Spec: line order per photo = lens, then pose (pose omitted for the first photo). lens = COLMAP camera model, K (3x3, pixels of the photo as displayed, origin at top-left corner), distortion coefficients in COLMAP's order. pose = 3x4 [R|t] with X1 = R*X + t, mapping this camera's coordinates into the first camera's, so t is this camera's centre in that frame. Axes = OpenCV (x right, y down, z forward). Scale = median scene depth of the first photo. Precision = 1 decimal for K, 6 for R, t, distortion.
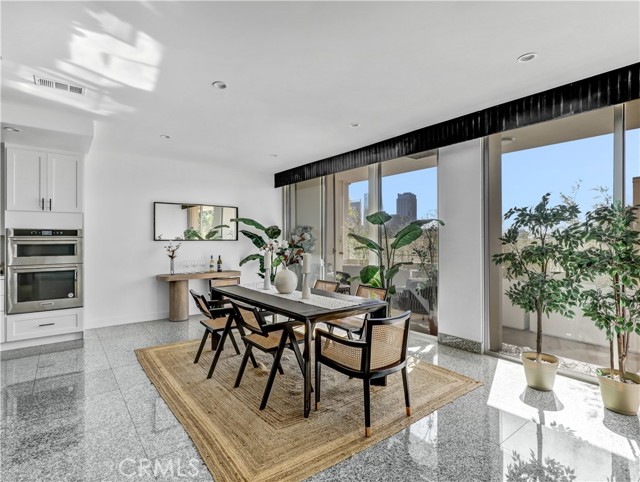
lens RADIAL K [[334.4, 0, 320.0], [0, 334.4, 241.0], [0, 0, 1]] dist [-0.005095, -0.000806]
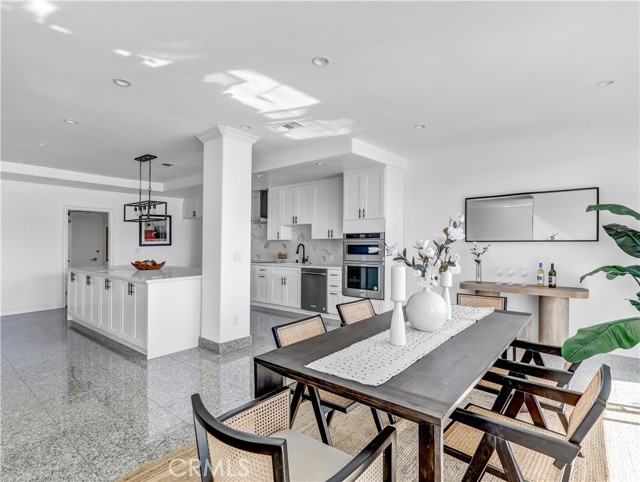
lens RADIAL K [[334.4, 0, 320.0], [0, 334.4, 241.0], [0, 0, 1]] dist [-0.005095, -0.000806]
pose [[0.204028, -0.001824, -0.978963, 0.365833], [0.004389, 0.999990, -0.000948, -0.005571], [0.978955, -0.004103, 0.204034, 0.548105]]
